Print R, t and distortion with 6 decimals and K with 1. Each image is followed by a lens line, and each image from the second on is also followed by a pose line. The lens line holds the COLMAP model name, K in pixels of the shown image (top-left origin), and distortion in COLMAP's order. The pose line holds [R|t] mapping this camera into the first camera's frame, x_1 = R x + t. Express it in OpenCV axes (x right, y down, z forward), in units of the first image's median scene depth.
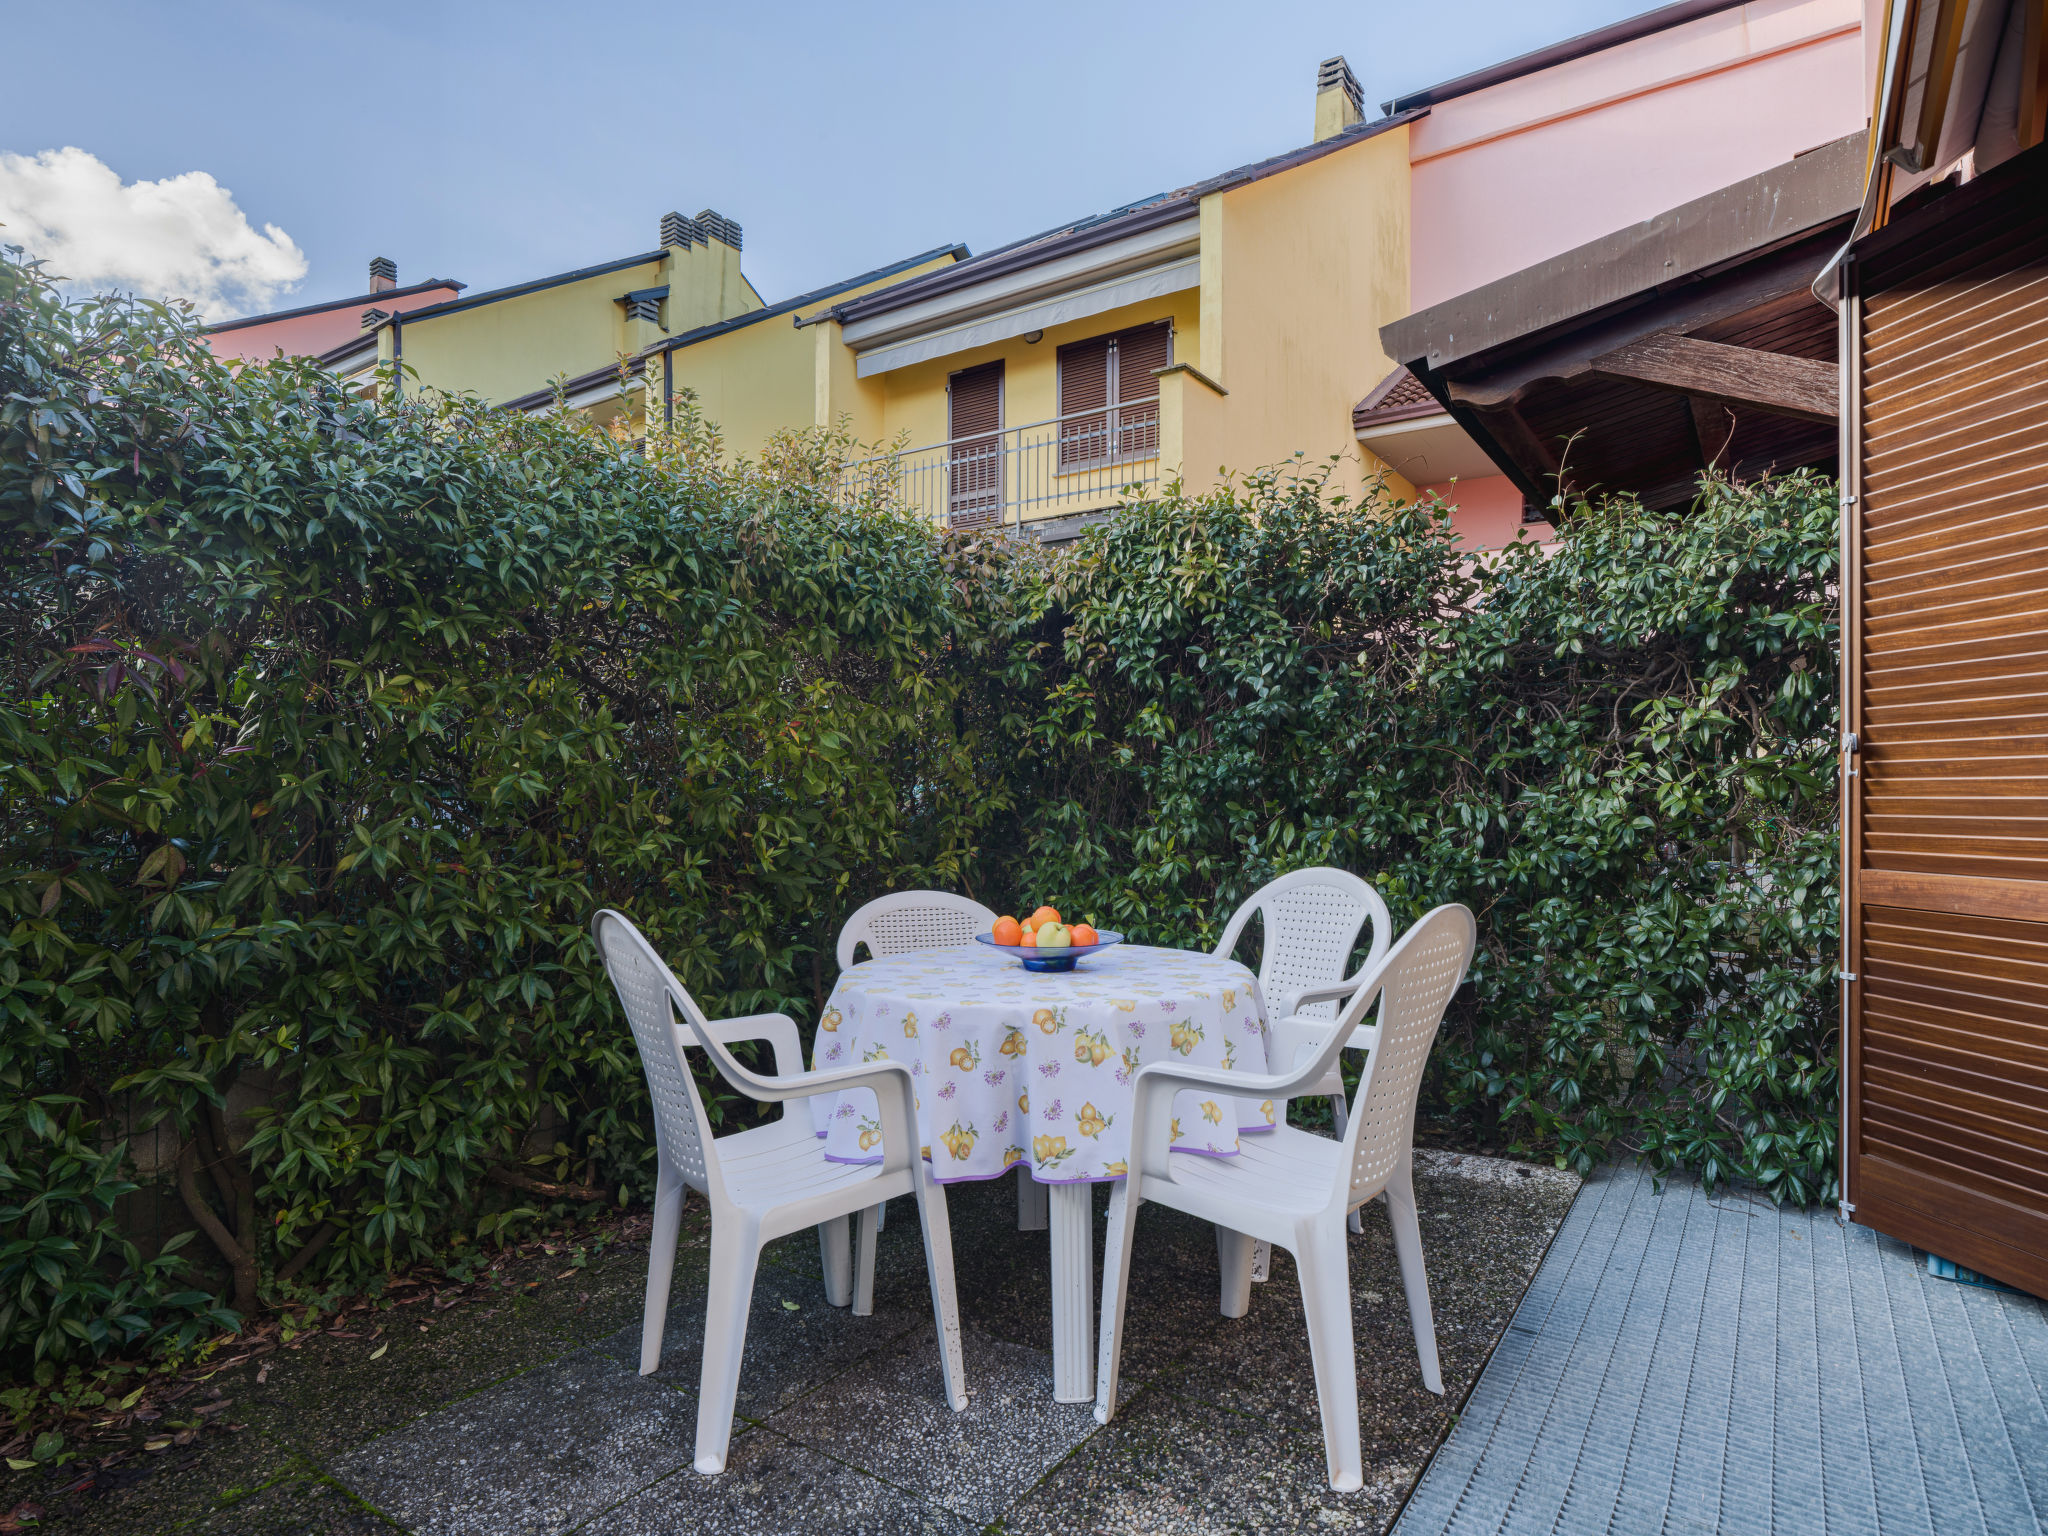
lens RADIAL K [[1128.5, 0, 1023.9], [0, 1128.5, 789.0], [0, 0, 1]] dist [-0.000270, -0.001128]
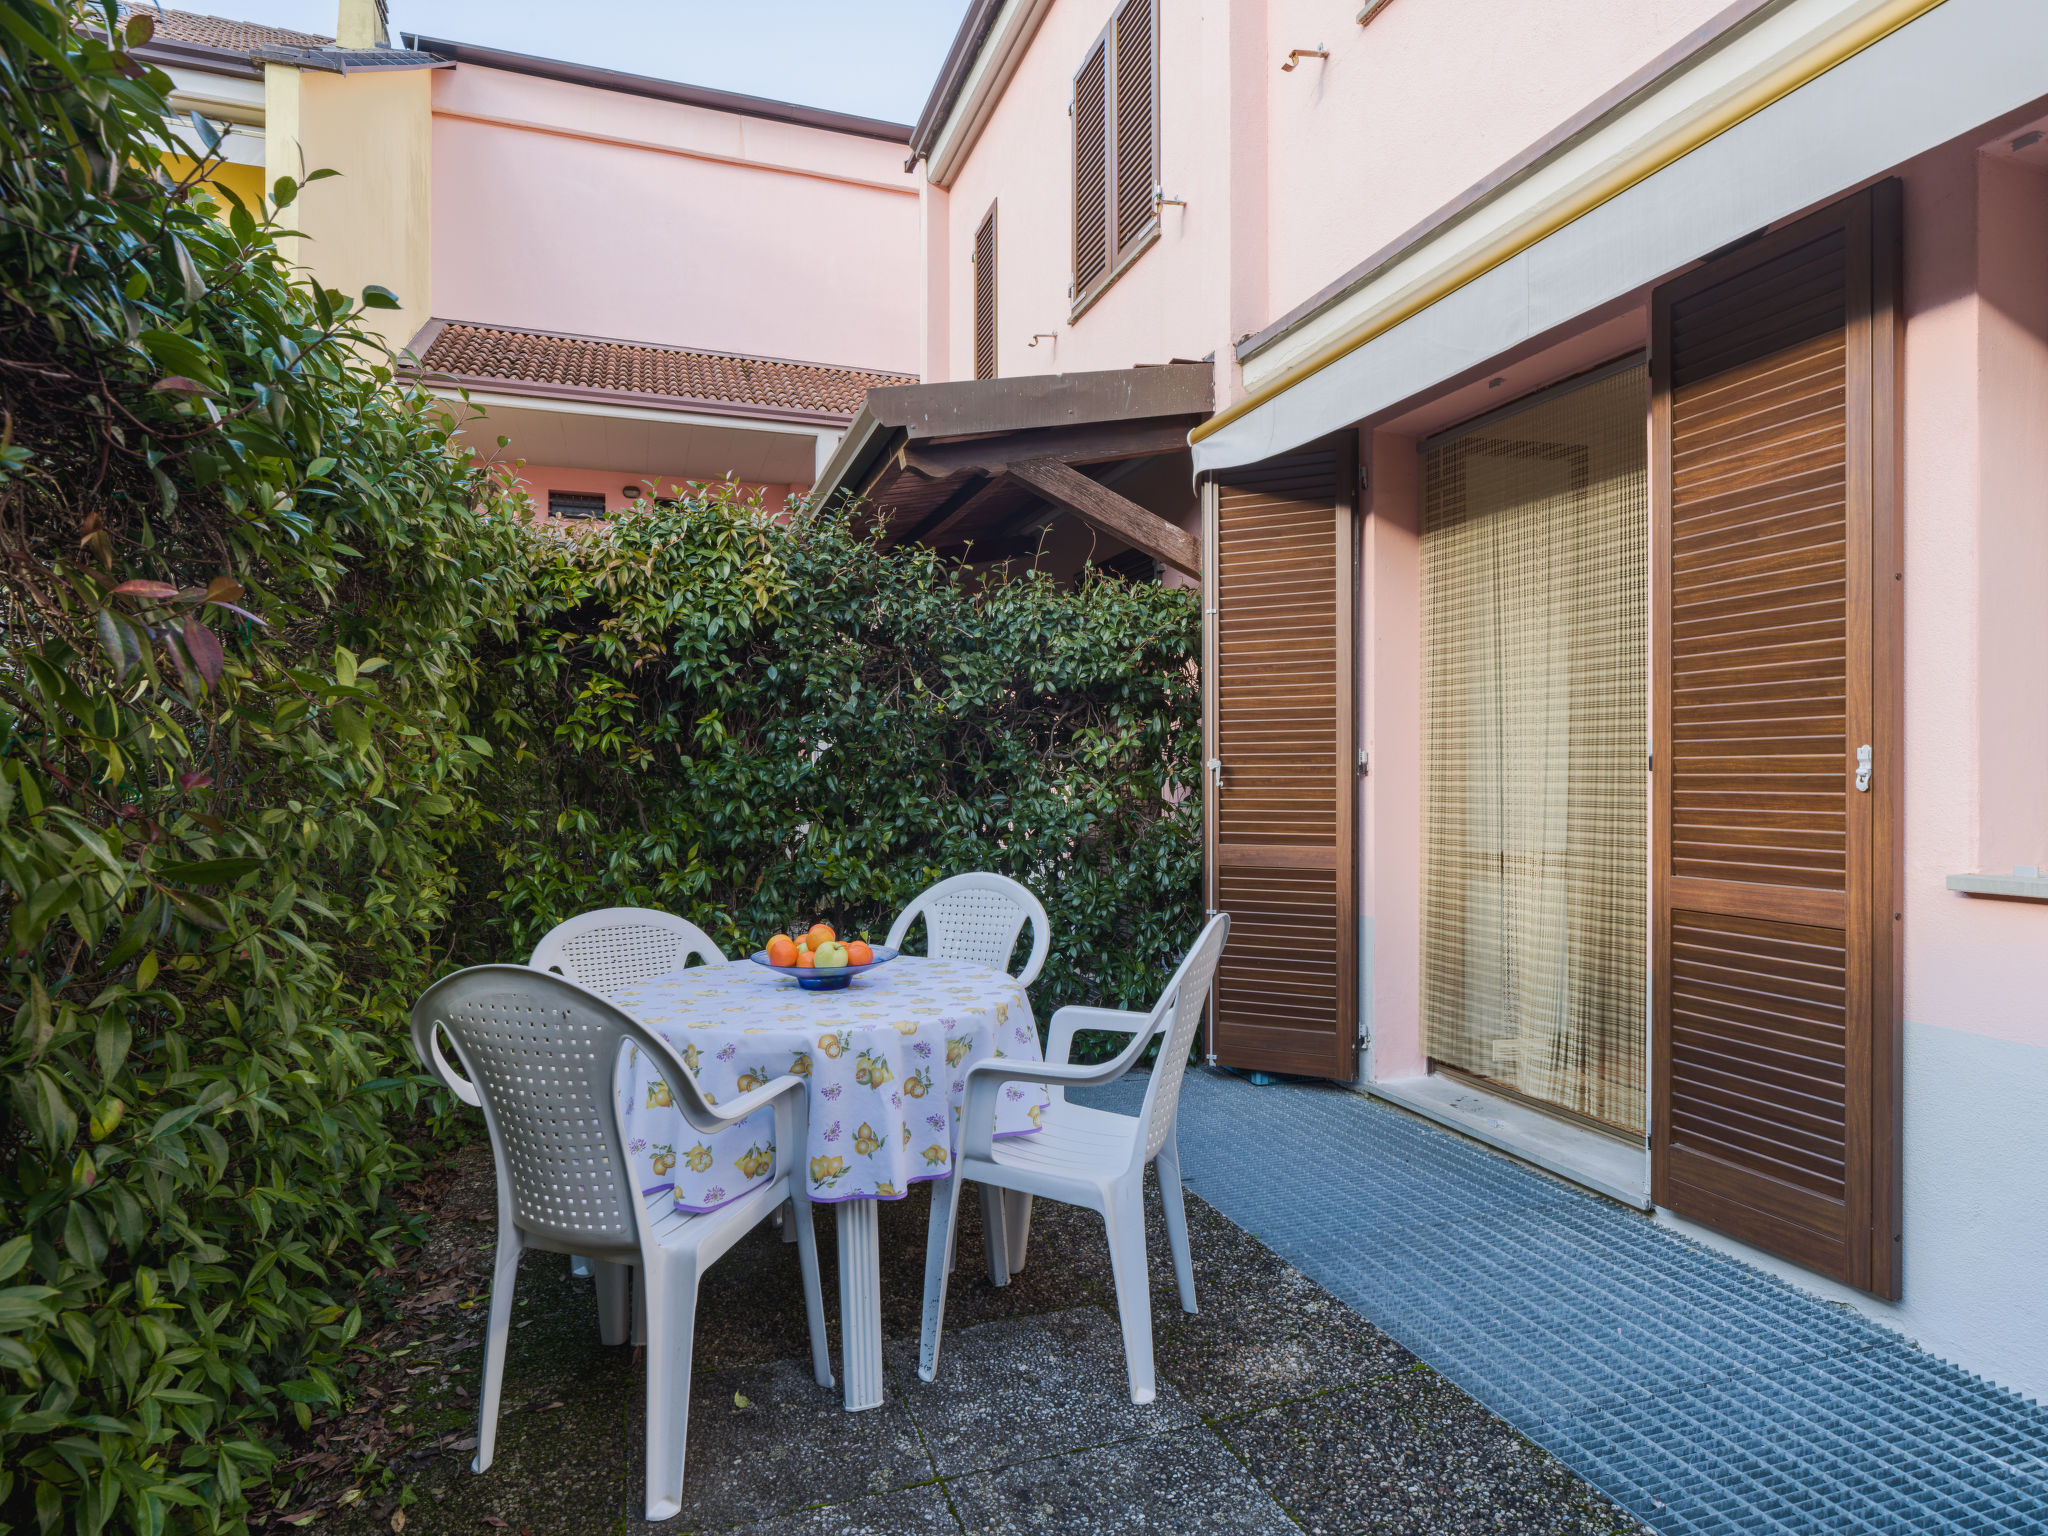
lens RADIAL K [[1111.6, 0, 1024.0], [0, 1111.6, 768.0], [0, 0, 1]] dist [-0.015792, 0.000109]
pose [[0.591581, -0.002448, 0.806242, -0.587033], [-0.002837, 0.999983, 0.005118, -0.037249], [-0.806241, -0.005315, 0.591564, 0.250592]]
